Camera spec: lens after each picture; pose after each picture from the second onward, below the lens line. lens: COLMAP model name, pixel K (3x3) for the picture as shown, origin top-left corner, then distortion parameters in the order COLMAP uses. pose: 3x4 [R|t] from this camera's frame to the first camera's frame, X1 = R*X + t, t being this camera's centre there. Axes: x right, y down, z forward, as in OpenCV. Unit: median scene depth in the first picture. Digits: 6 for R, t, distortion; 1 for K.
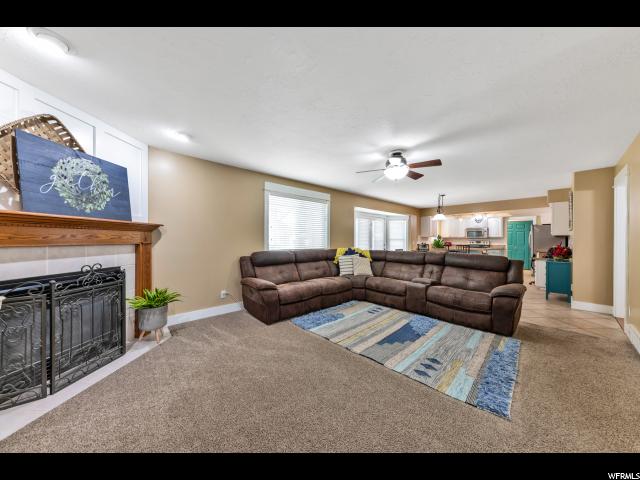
lens RADIAL K [[223.4, 0, 320.0], [0, 223.4, 240.0], [0, 0, 1]] dist [-0.000008, -0.000066]
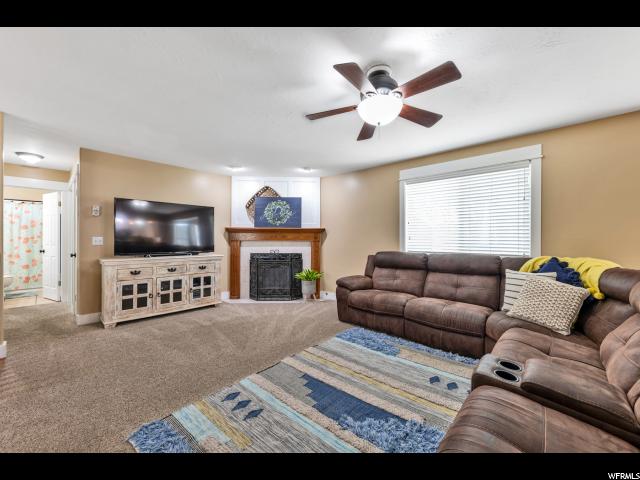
lens RADIAL K [[256.2, 0, 320.0], [0, 256.2, 240.0], [0, 0, 1]] dist [0.000534, 0.000012]
pose [[0.075106, -0.000488, -0.997175, 1.119661], [-0.006510, 0.999978, -0.000979, 0.011321], [0.997154, 0.006565, 0.075102, 0.980309]]
